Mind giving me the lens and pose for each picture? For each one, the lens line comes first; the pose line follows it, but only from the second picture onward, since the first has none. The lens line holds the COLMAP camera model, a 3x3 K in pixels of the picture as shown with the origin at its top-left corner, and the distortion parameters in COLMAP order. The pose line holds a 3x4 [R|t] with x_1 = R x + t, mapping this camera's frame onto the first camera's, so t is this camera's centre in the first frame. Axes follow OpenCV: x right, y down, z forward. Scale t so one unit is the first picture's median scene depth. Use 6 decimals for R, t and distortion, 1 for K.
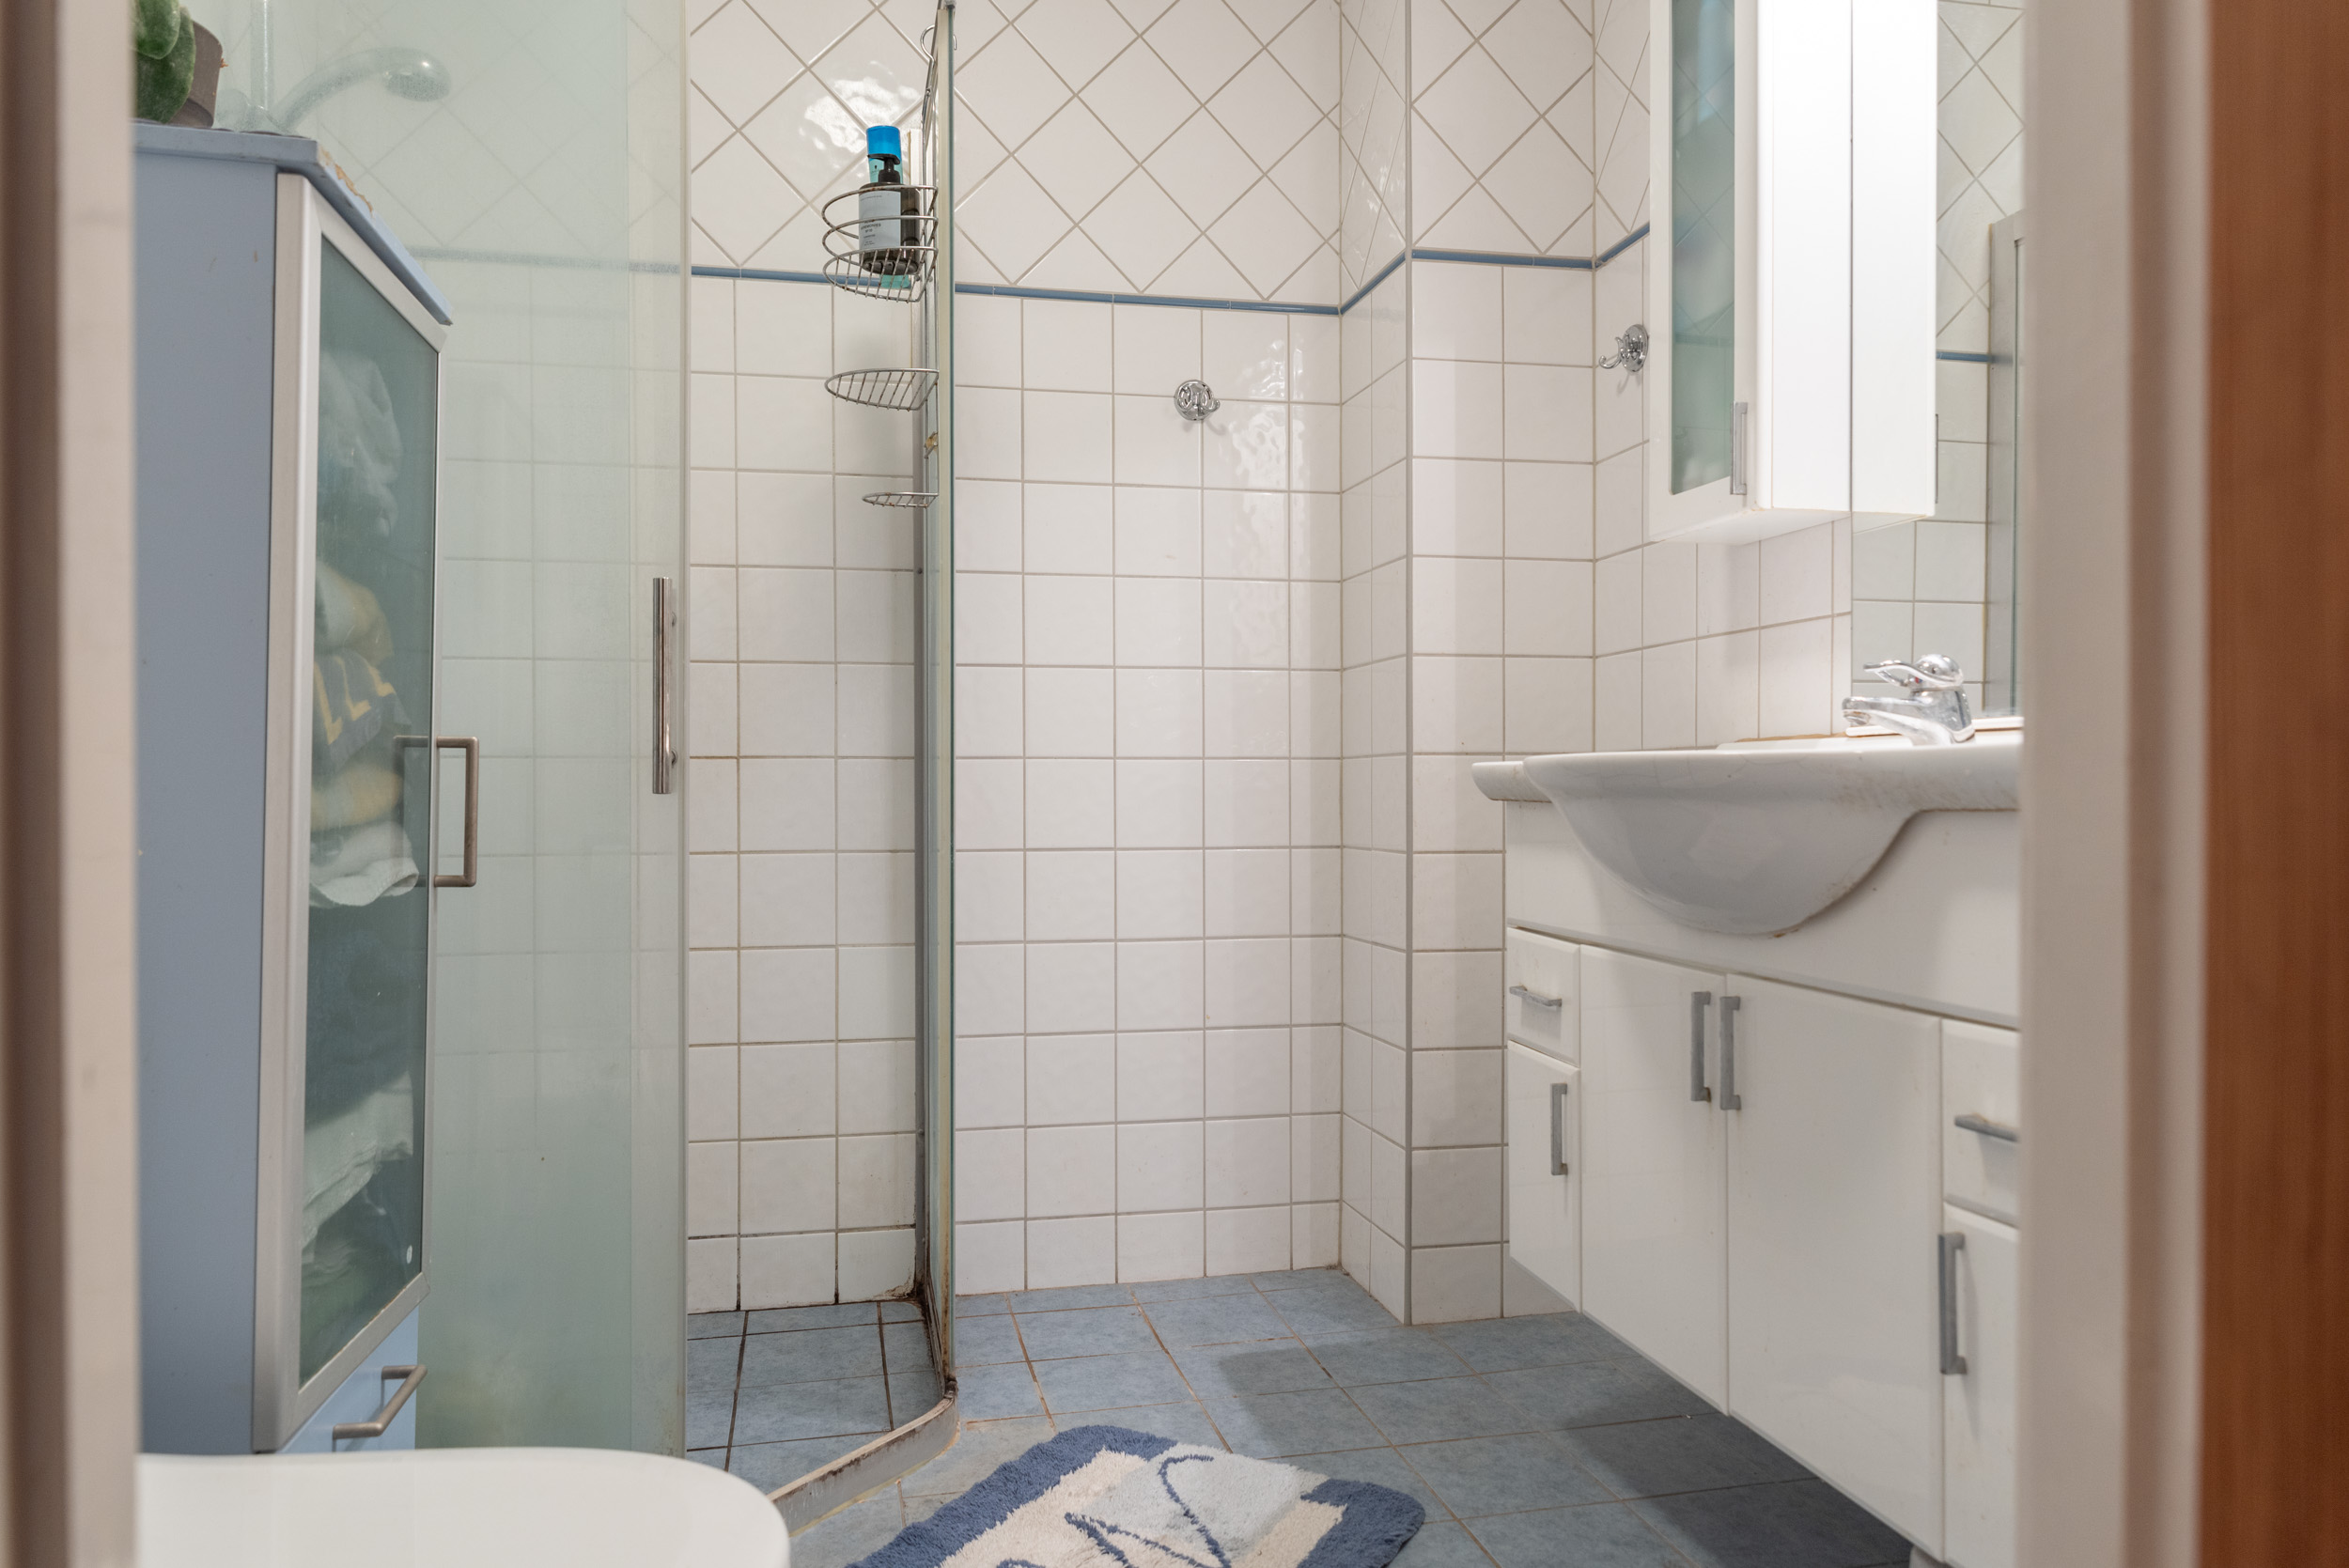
lens RADIAL K [[1575.1, 0, 1174.5], [0, 1575.1, 784.0], [0, 0, 1]] dist [0.007768, 0.000829]
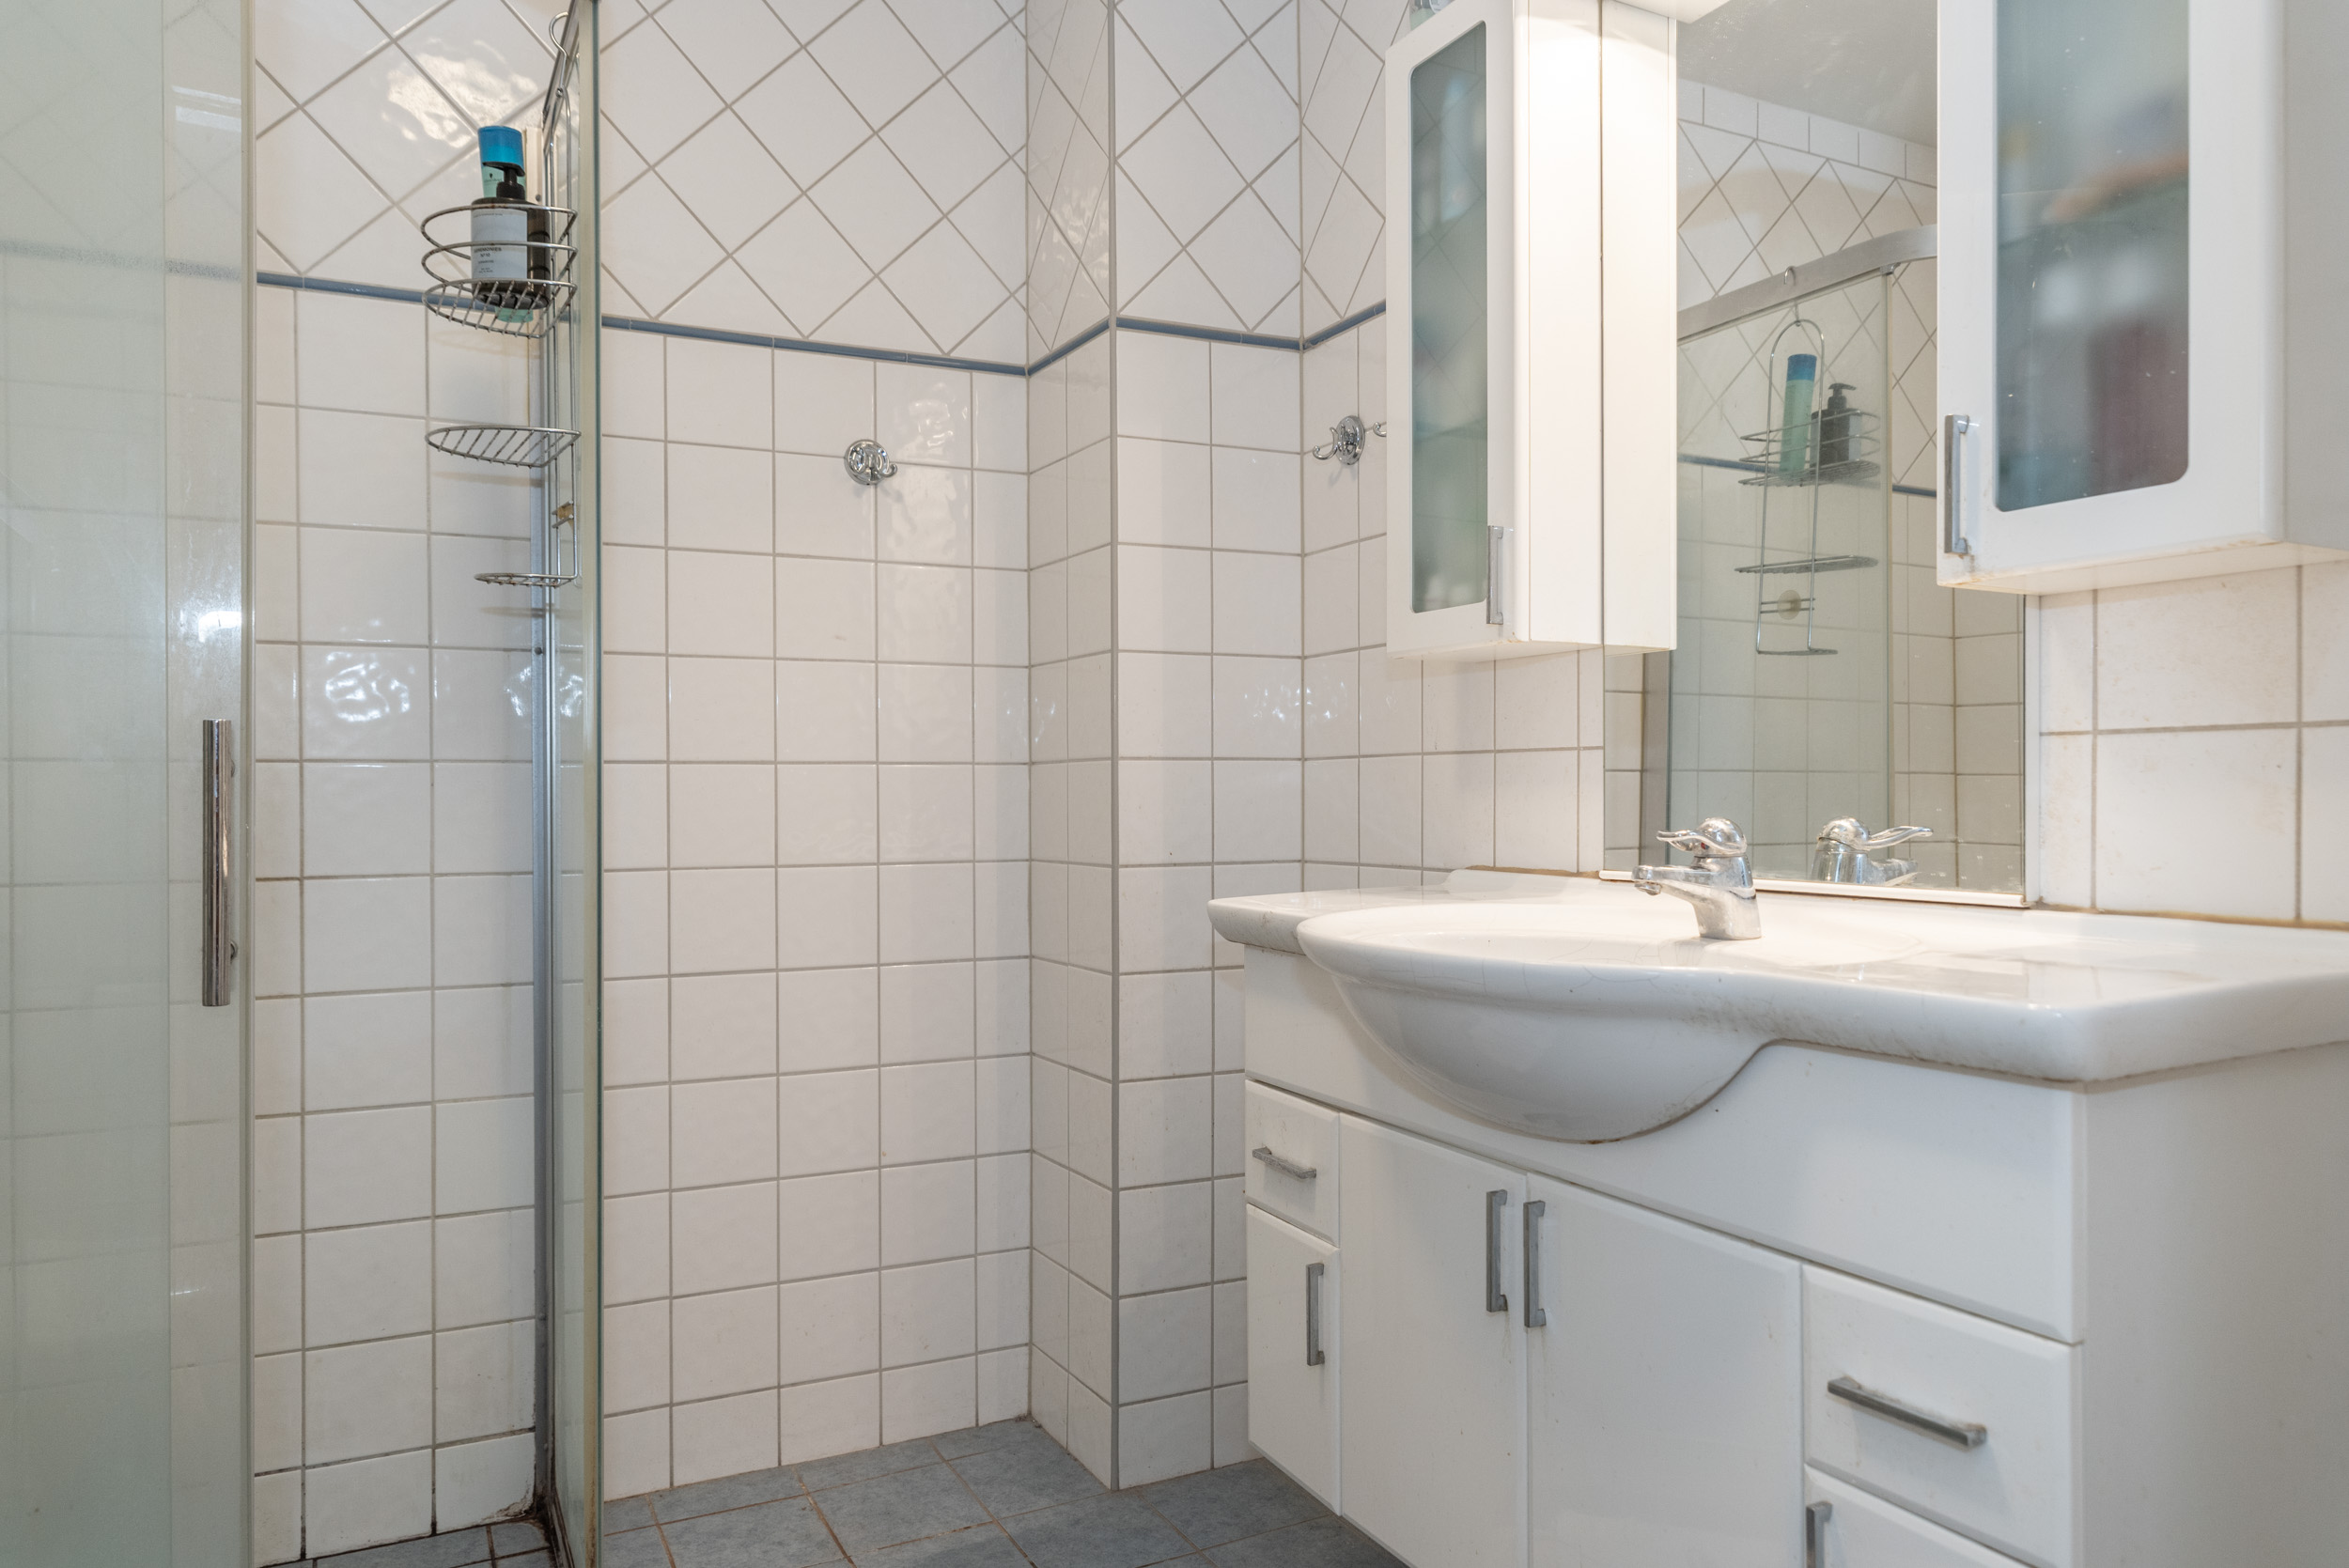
lens RADIAL K [[1573.4, 0, 1174.5], [0, 1573.4, 784.0], [0, 0, 1]] dist [0.003048, 0.000017]
pose [[0.967515, -0.002326, 0.252803, -0.048193], [0.002859, 0.999994, -0.001743, -0.064751], [-0.252797, 0.002409, 0.967516, 0.104473]]
